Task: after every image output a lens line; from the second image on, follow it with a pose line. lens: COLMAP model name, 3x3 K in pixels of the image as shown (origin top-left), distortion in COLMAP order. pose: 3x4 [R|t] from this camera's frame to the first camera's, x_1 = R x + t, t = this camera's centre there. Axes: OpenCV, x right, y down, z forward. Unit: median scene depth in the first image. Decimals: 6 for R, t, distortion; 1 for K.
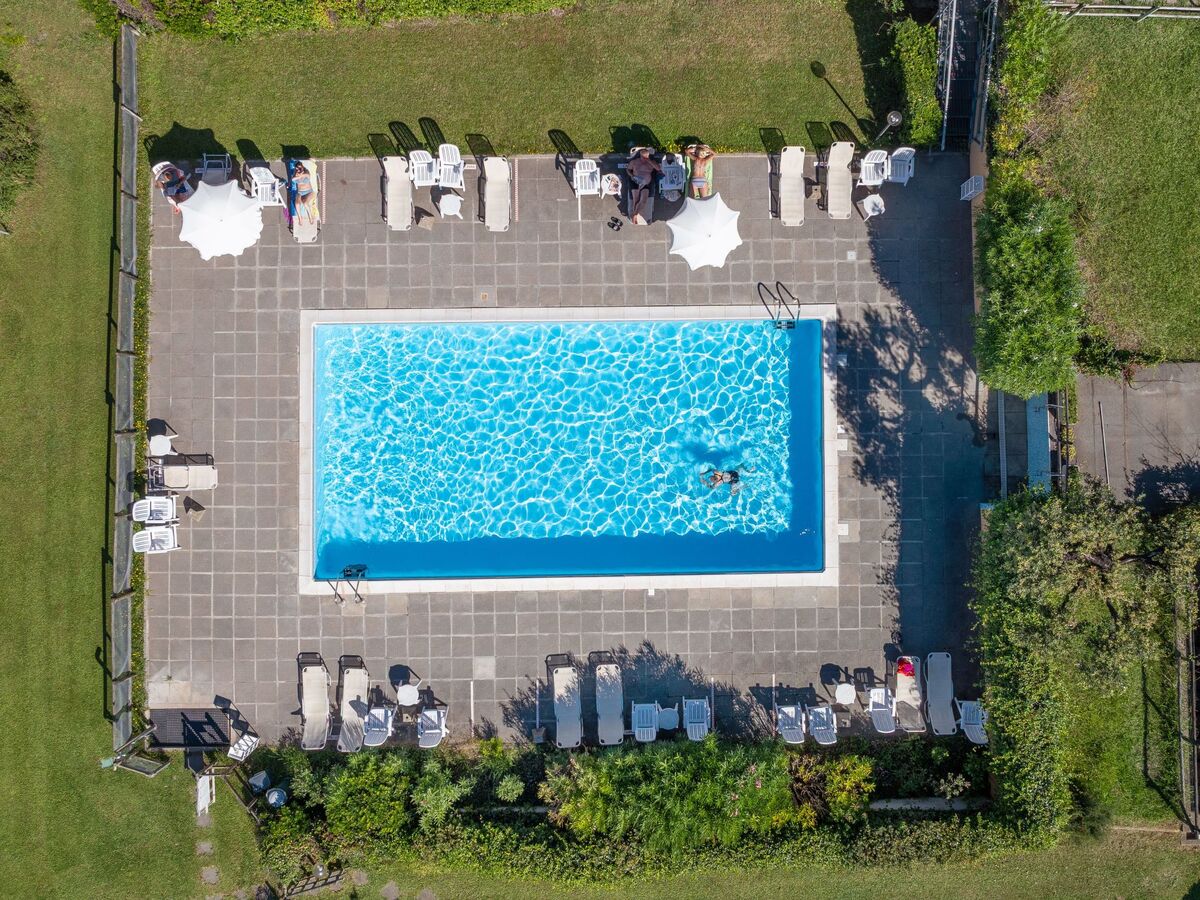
lens RADIAL K [[1011.7, 0, 600.0], [0, 1011.7, 450.0], [0, 0, 1]] dist [-0.038690, -0.004290]
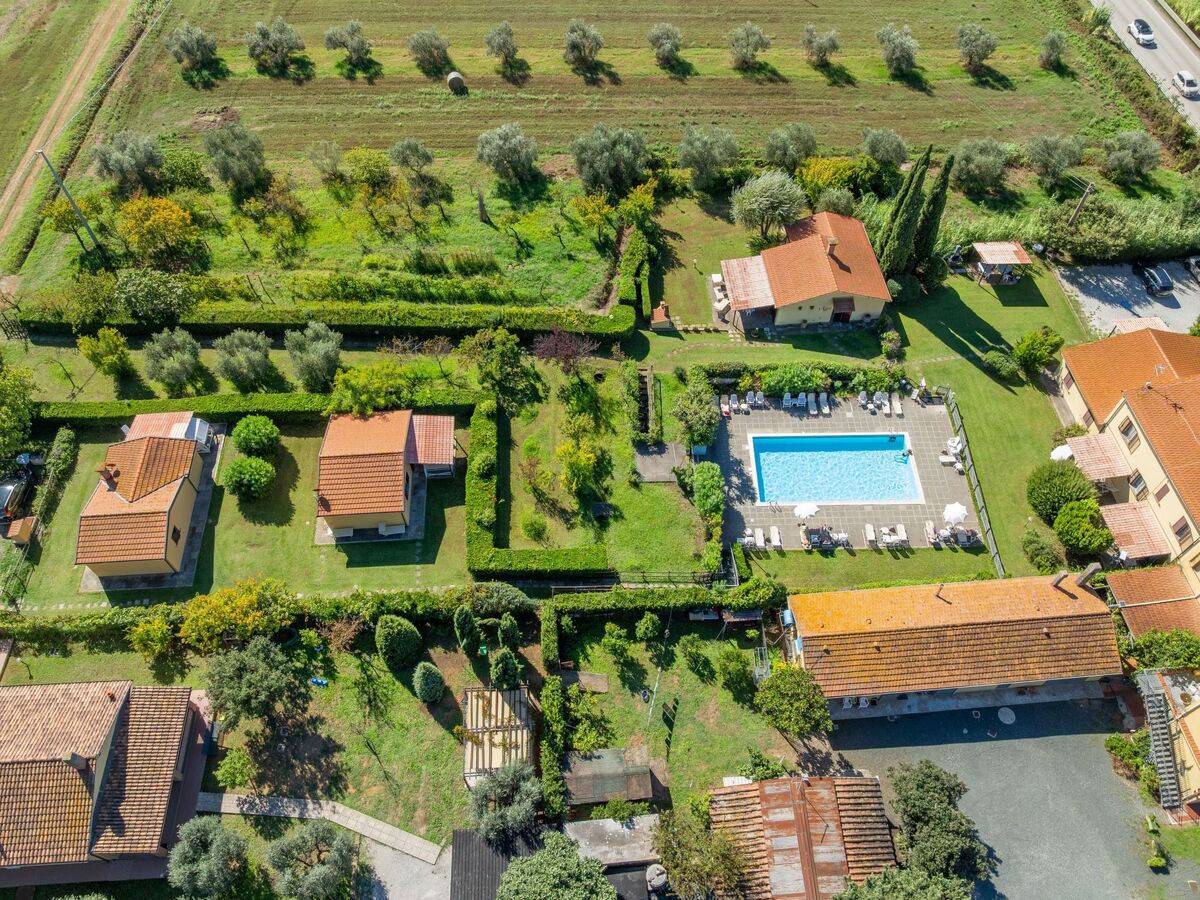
lens RADIAL K [[864.2, 0, 600.0], [0, 864.2, 450.0], [0, 0, 1]] dist [-0.027392, -0.007192]
pose [[-0.999901, -0.013680, 0.003296, 0.723479], [0.012911, -0.798788, 0.601474, -1.659411], [-0.005595, 0.601457, 0.798886, -1.265976]]
